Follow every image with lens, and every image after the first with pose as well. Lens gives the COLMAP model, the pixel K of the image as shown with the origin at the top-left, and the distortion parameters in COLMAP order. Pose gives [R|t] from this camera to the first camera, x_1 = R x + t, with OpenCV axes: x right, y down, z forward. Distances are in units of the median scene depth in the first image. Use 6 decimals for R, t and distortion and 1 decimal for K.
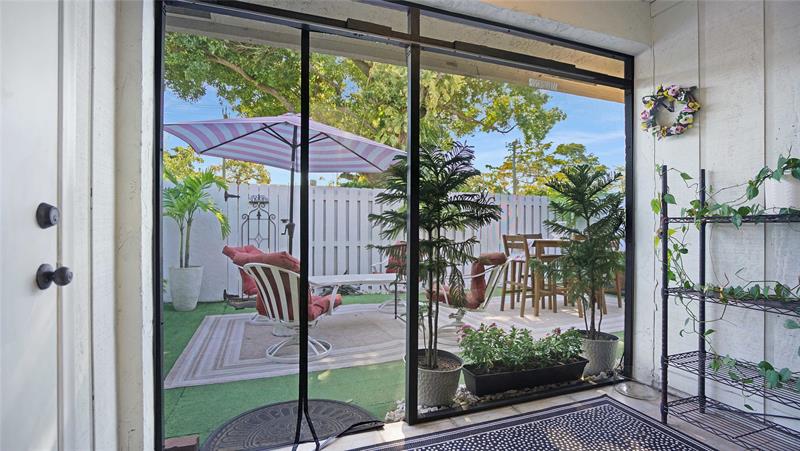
lens RADIAL K [[372.1, 0, 397.1], [0, 372.1, 229.7], [0, 0, 1]] dist [-0.062260, 0.026204]
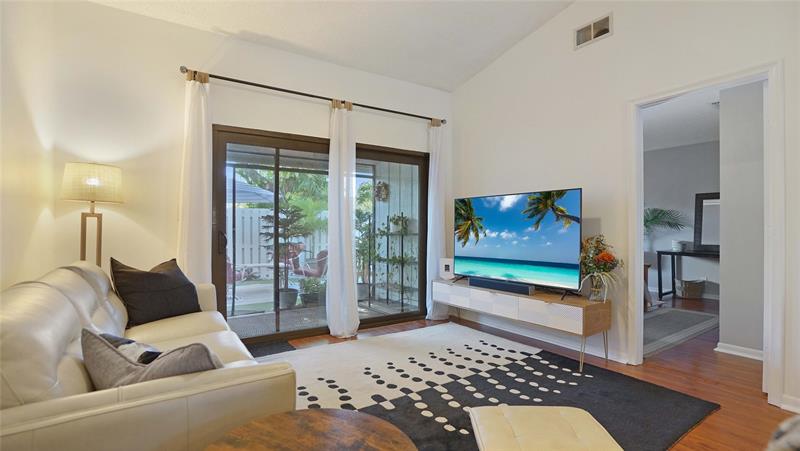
lens RADIAL K [[372.1, 0, 397.1], [0, 372.1, 229.7], [0, 0, 1]] dist [-0.062260, 0.026204]
pose [[0.971743, -0.005418, 0.235981, 0.101178], [0.007761, 0.999929, -0.008999, -0.014028], [-0.235915, 0.010576, 0.971716, -0.703501]]
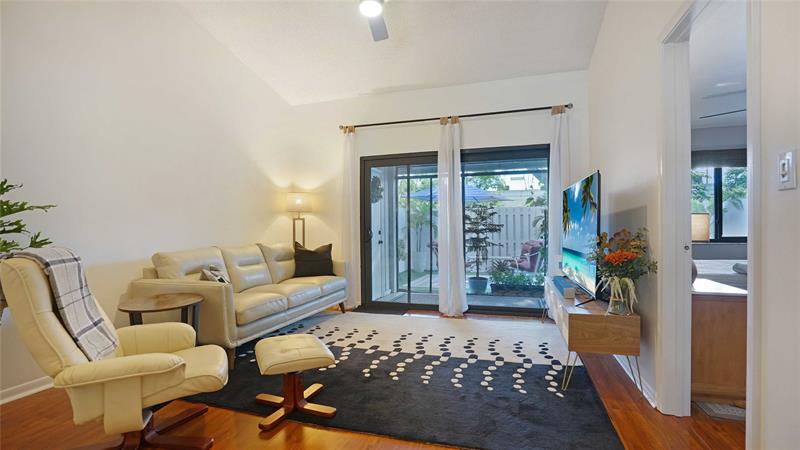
lens RADIAL K [[372.1, 0, 397.1], [0, 372.1, 229.2], [0, 0, 1]] dist [-0.062260, 0.026204]
pose [[0.792762, -0.010109, -0.609447, 0.595847], [0.005622, 0.999941, -0.009274, -0.005286], [0.609505, 0.003926, 0.792773, -0.731444]]
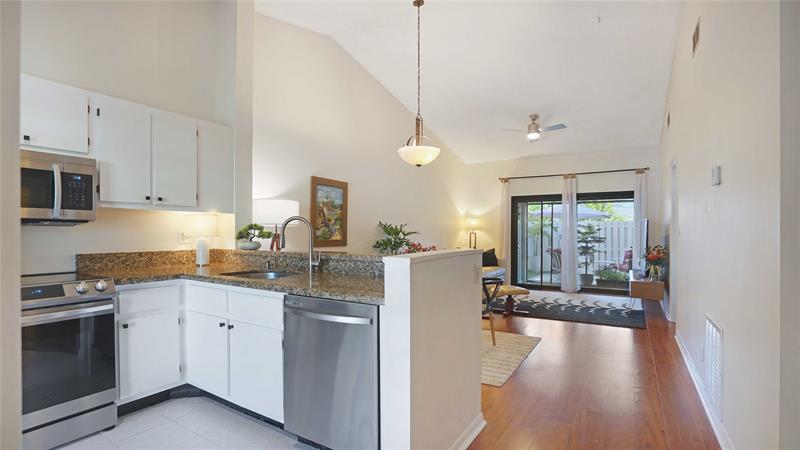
lens RADIAL K [[379.0, 0, 394.8], [0, 379.0, 230.5], [0, 0, 1]] dist [-0.060570, 0.027772]
pose [[0.612281, -0.008376, -0.790596, 0.903646], [-0.009650, 0.999790, -0.018066, -0.021200], [0.790581, 0.018691, 0.612072, -1.401591]]
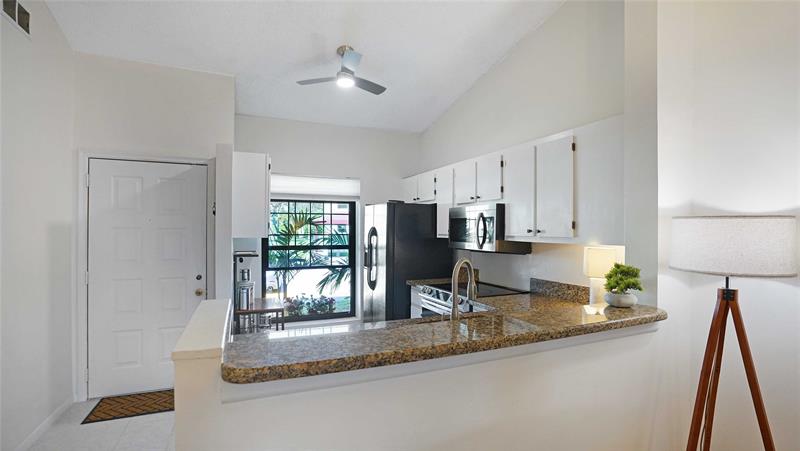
lens RADIAL K [[377.3, 0, 397.6], [0, 377.3, 227.3], [0, 0, 1]] dist [-0.062499, 0.027942]
pose [[-0.998255, -0.008900, -0.058384, 0.498443], [-0.009348, 0.999929, 0.007390, -0.080647], [0.058314, 0.007923, -0.998267, -0.827705]]
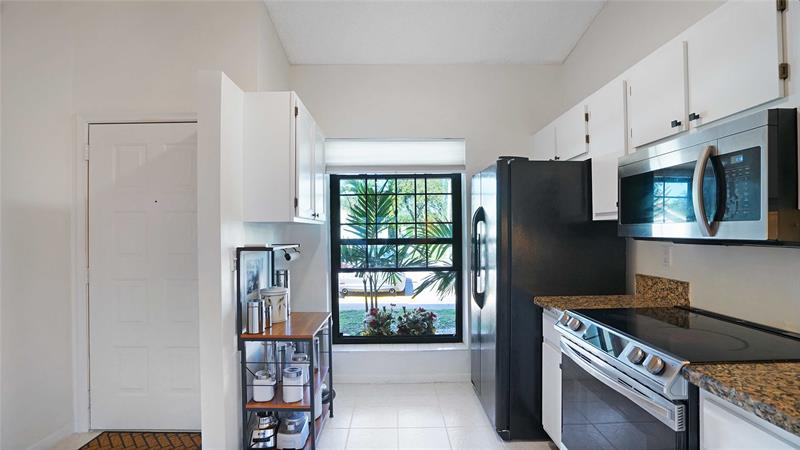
lens RADIAL K [[372.1, 0, 397.1], [0, 372.1, 229.2], [0, 0, 1]] dist [-0.062260, 0.026204]
pose [[-0.943798, 0.005661, 0.330474, 0.441806], [0.009340, 0.999911, 0.009546, -0.049427], [-0.330390, 0.012096, -0.943767, -1.148336]]
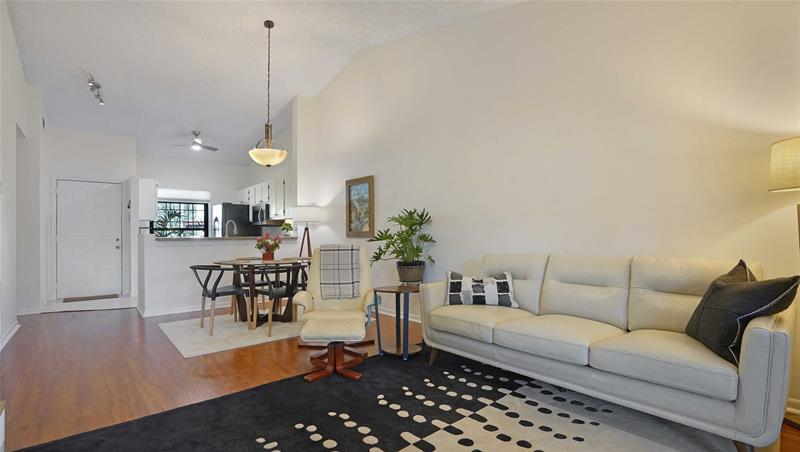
lens RADIAL K [[372.1, 0, 397.1], [0, 372.1, 230.2], [0, 0, 1]] dist [-0.062260, 0.026204]
pose [[-0.936332, 0.001212, -0.351113, 0.330825], [0.000495, 0.999998, 0.002132, -0.019193], [0.351115, 0.001822, -0.936331, 0.057166]]
